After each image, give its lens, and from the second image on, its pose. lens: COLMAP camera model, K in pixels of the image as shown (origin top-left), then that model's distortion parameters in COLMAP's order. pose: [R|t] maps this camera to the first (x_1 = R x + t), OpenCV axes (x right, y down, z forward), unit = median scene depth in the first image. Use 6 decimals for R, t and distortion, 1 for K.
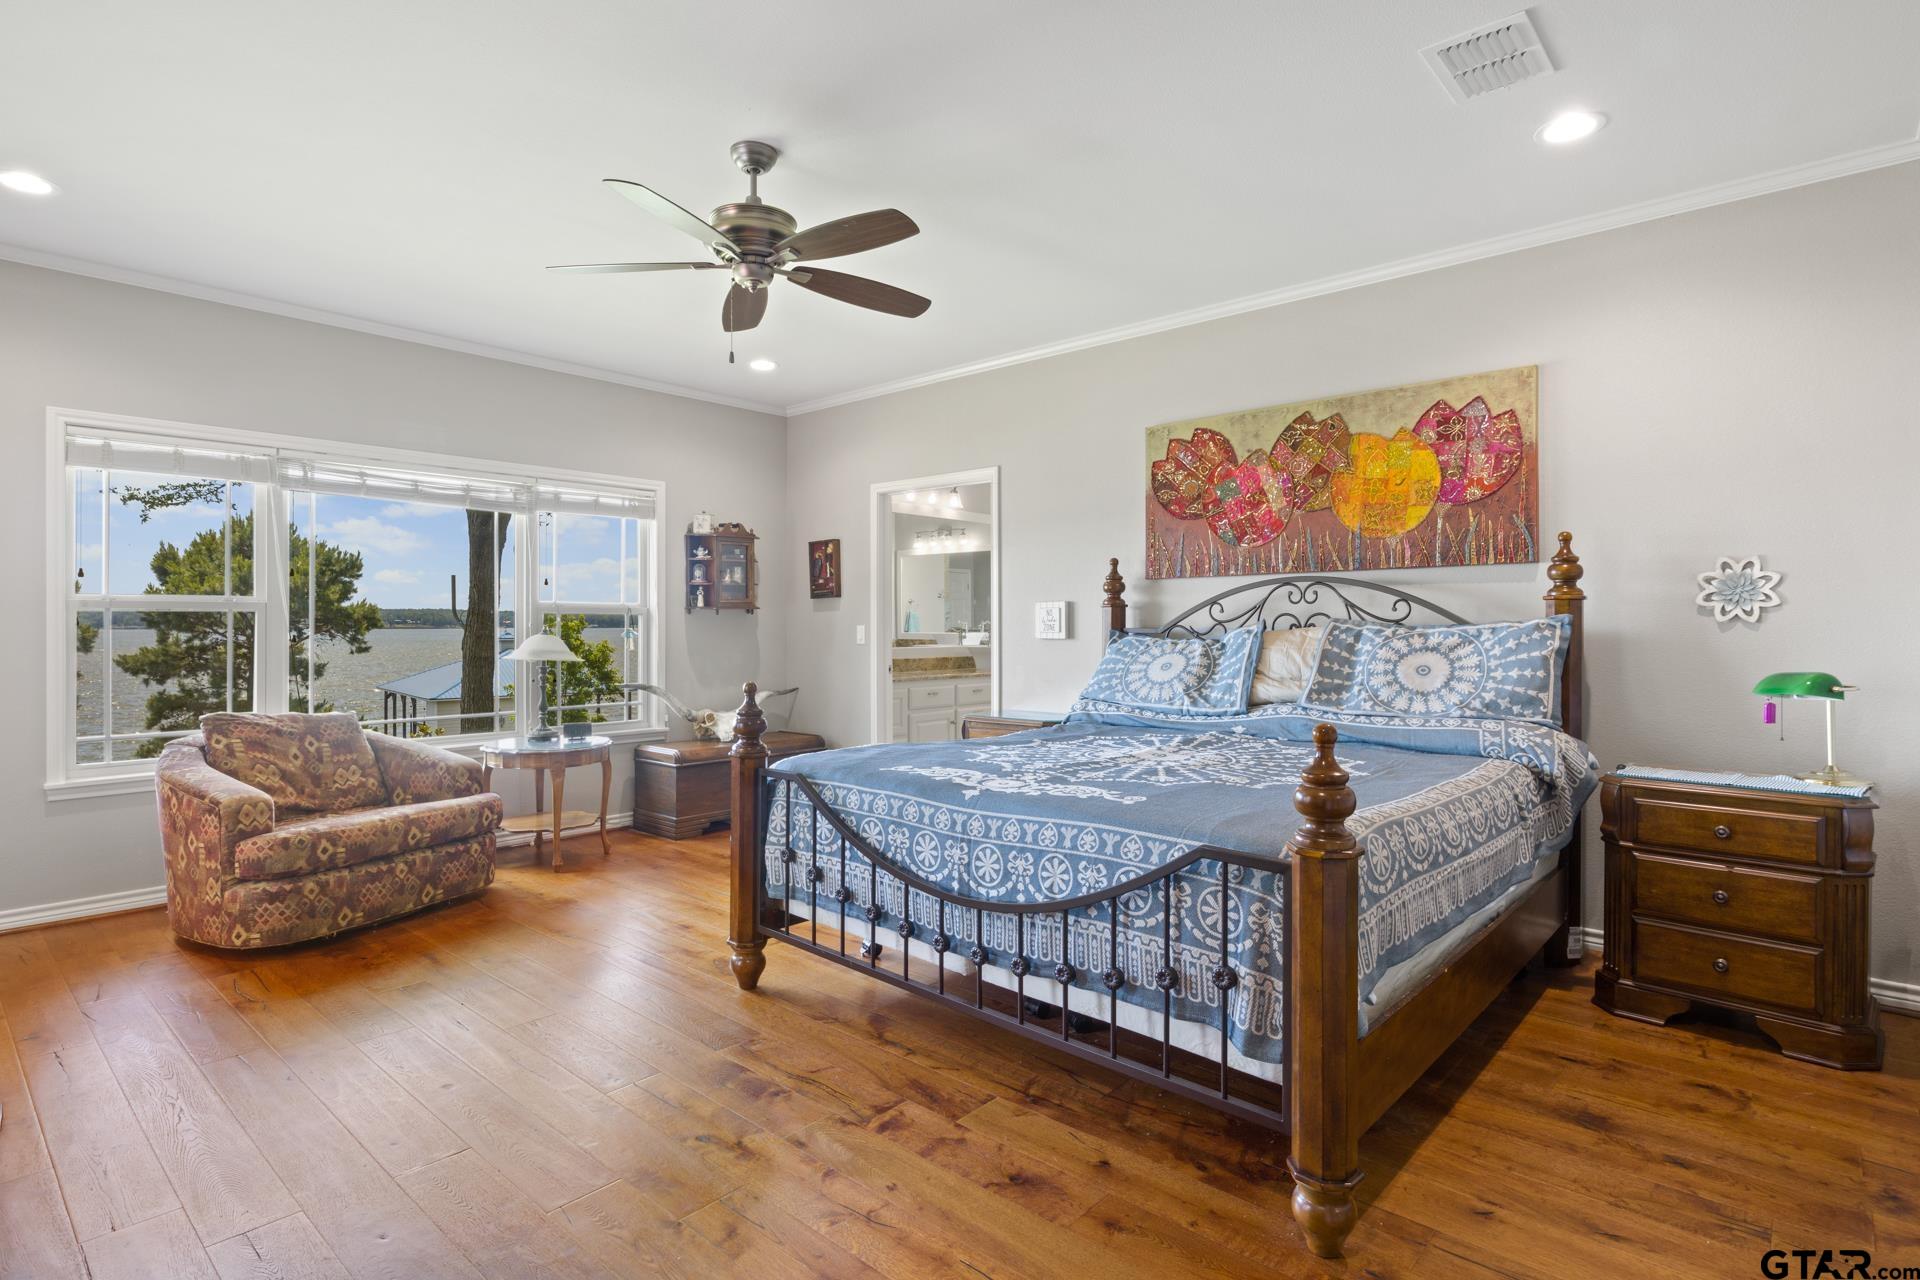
lens RADIAL K [[973.8, 0, 965.8], [0, 973.8, 615.6], [0, 0, 1]] dist [-0.003361, -0.000660]
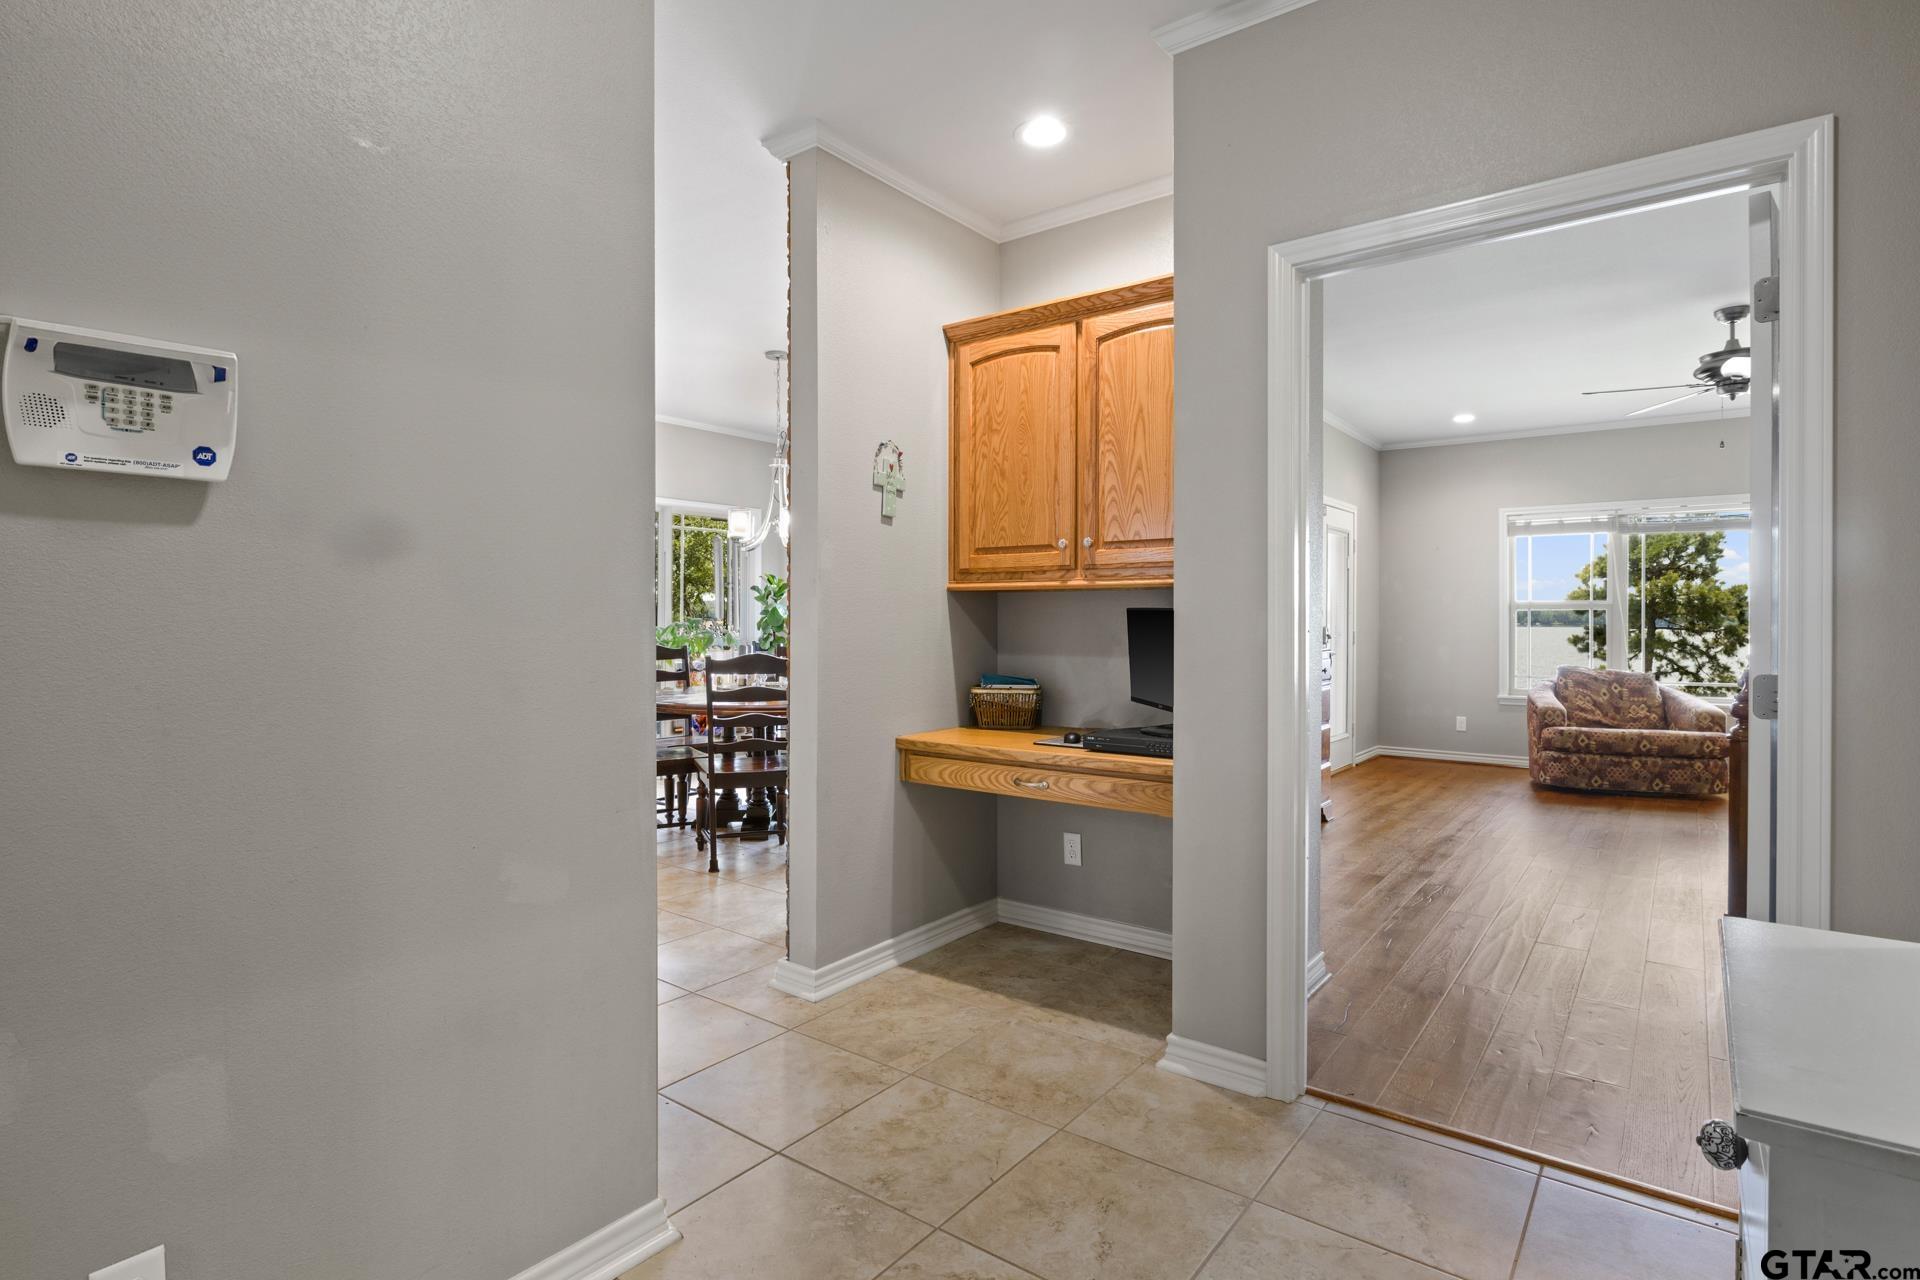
lens RADIAL K [[962.0, 0, 967.0], [0, 962.0, 619.4], [0, 0, 1]] dist [-0.003638, -0.001411]
pose [[0.084414, 0.002688, -0.996427, 0.944737], [0.003069, 0.999991, 0.002958, 0.005776], [0.996426, -0.003308, 0.084405, -0.270941]]
